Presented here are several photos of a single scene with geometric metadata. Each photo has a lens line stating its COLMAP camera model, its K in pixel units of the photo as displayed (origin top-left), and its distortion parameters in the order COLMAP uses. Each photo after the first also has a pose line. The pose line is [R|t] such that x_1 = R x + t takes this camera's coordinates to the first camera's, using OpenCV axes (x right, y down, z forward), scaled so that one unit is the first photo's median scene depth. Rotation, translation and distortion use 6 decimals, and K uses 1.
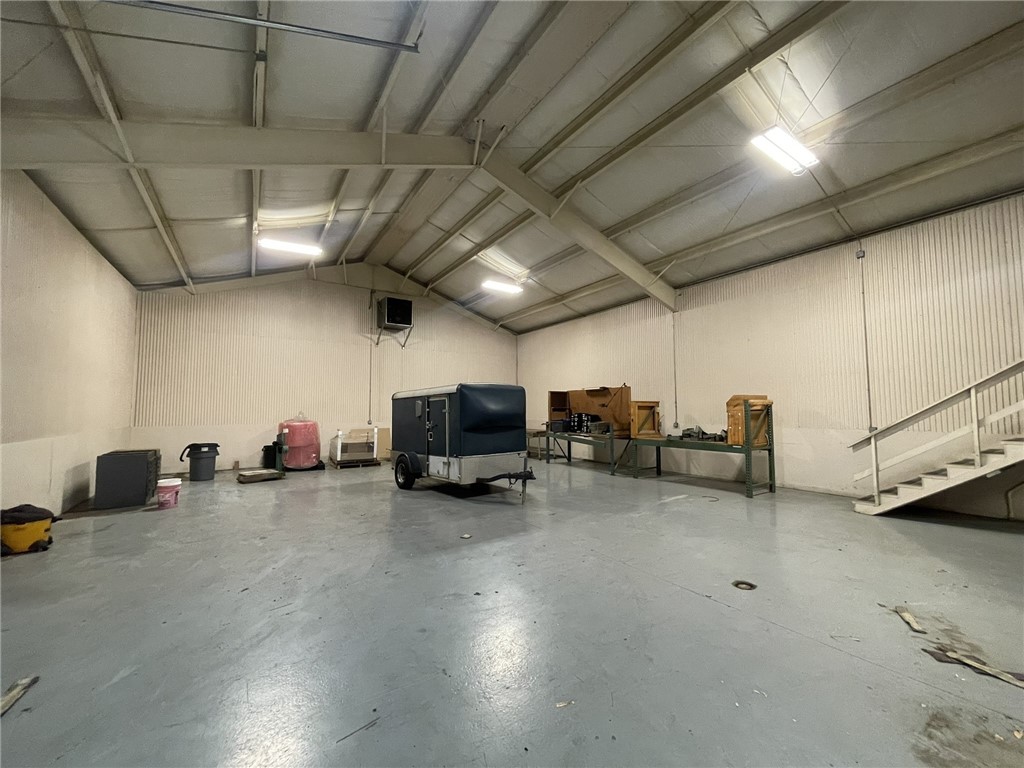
lens RADIAL K [[412.2, 0, 511.8], [0, 412.2, 385.0], [0, 0, 1]] dist [-0.002355, 0.000907]
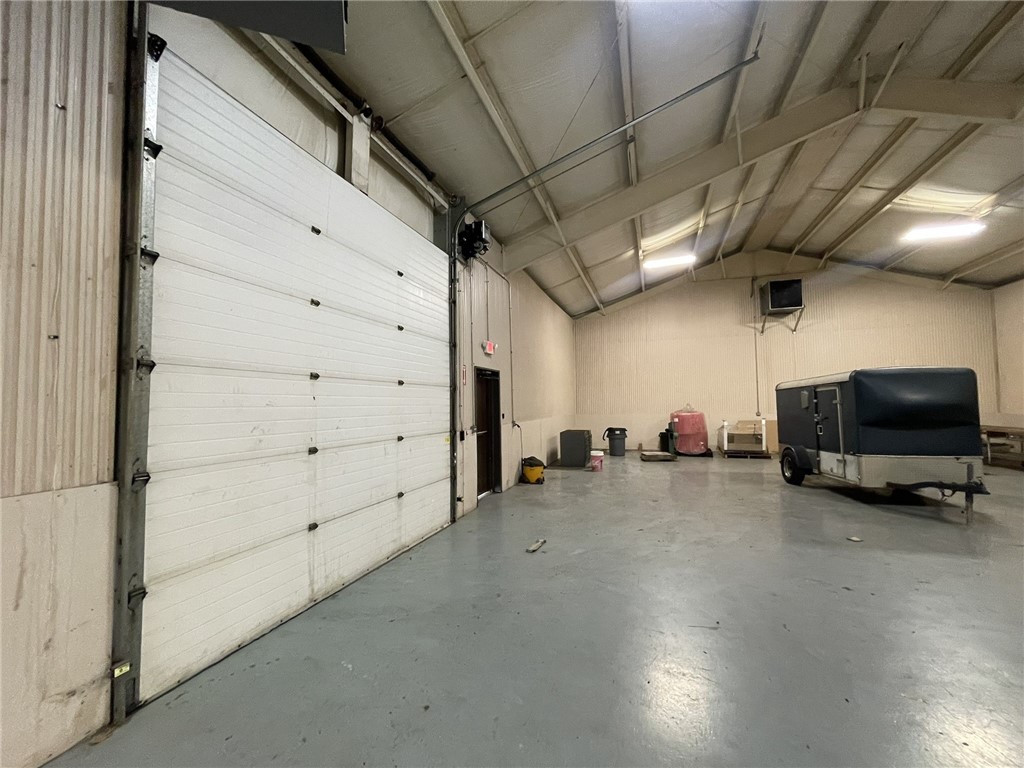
lens RADIAL K [[414.4, 0, 512.0], [0, 414.4, 384.0], [0, 0, 1]] dist [0.001314, 0.000131]
pose [[0.624628, -0.040597, -0.779867, 0.086147], [0.055504, 0.998430, -0.007519, -0.007001], [0.778948, -0.038589, 0.625900, -0.090416]]
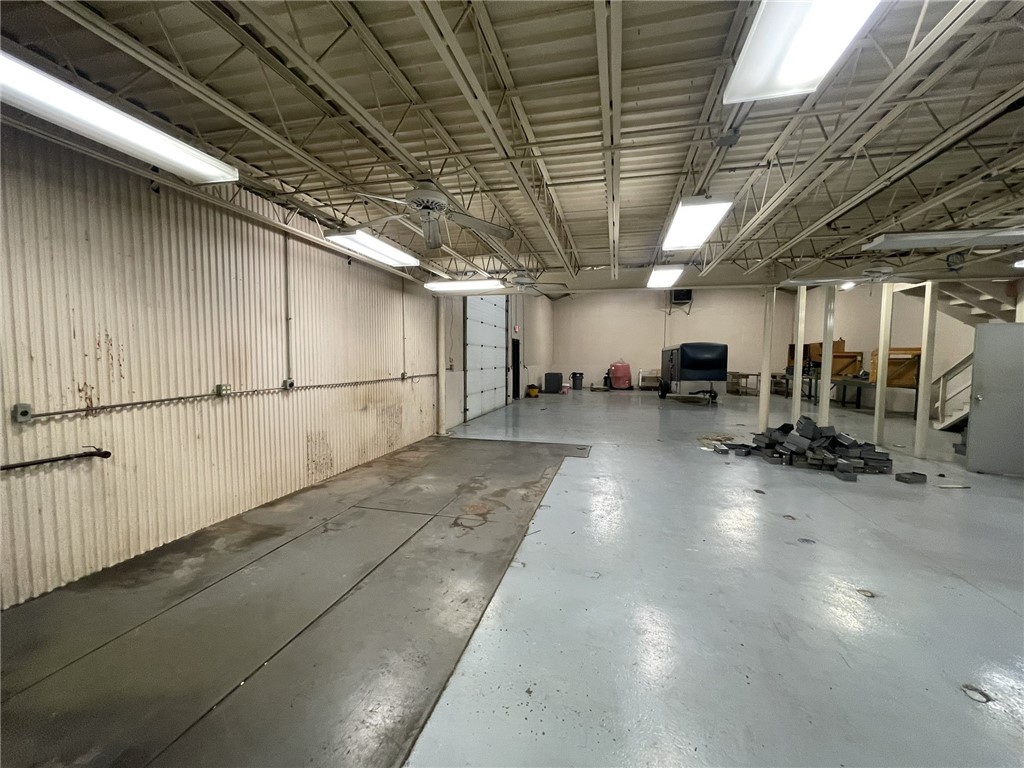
lens RADIAL K [[411.1, 0, 510.6], [0, 411.1, 385.1], [0, 0, 1]] dist [-0.001364, -0.000012]
pose [[0.680917, 0.054440, -0.730334, 0.623217], [0.036445, 0.993479, 0.108034, -0.039688], [0.731453, -0.100179, 0.674493, -0.758239]]
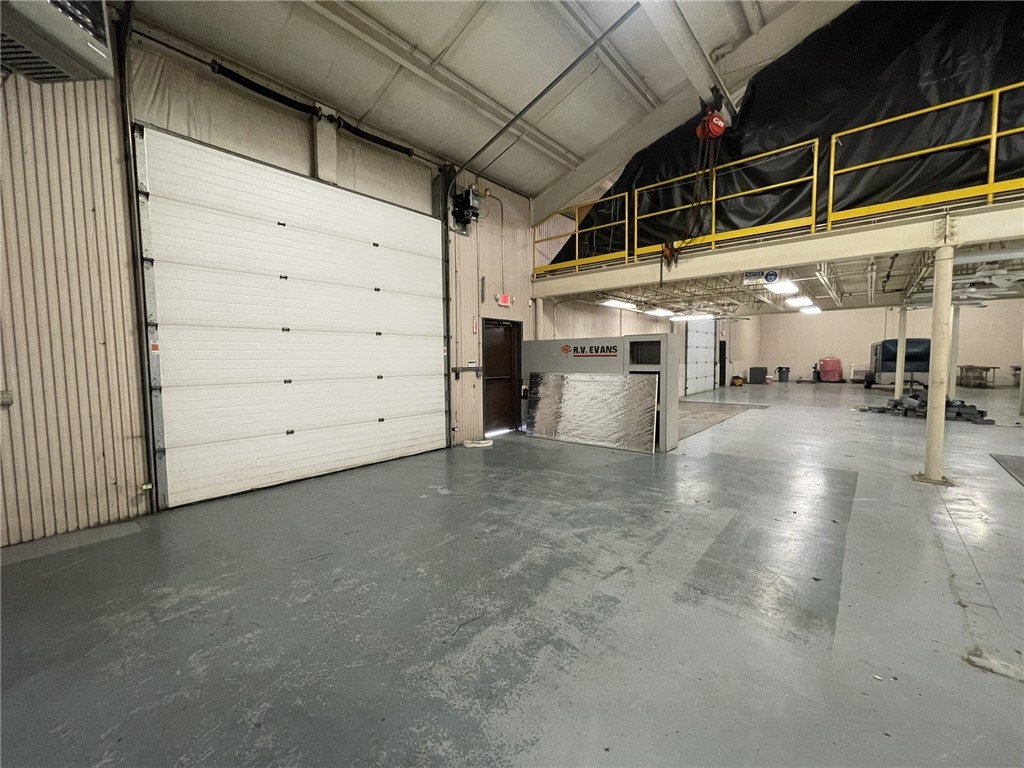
lens RADIAL K [[415.1, 0, 512.0], [0, 415.1, 384.0], [0, 0, 1]] dist [-0.007396, 0.000127]
pose [[0.285207, 0.059537, -0.956615, 1.209494], [0.068199, 0.994279, 0.082214, -0.071931], [0.956037, -0.088688, 0.279514, -1.304612]]
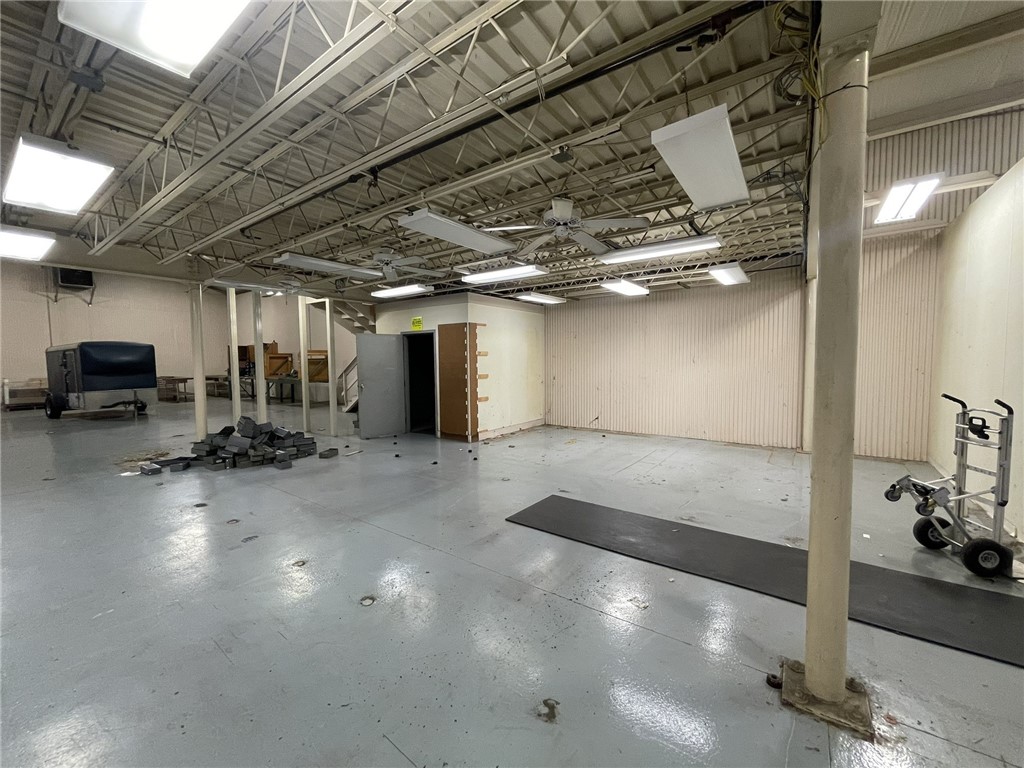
lens RADIAL K [[412.2, 0, 511.8], [0, 412.2, 385.0], [0, 0, 1]] dist [-0.002355, 0.000907]
pose [[0.933747, -0.029926, 0.356680, 0.638692], [-0.013753, 0.992763, 0.119299, -0.038836], [-0.357669, -0.116300, 0.926578, -0.745558]]
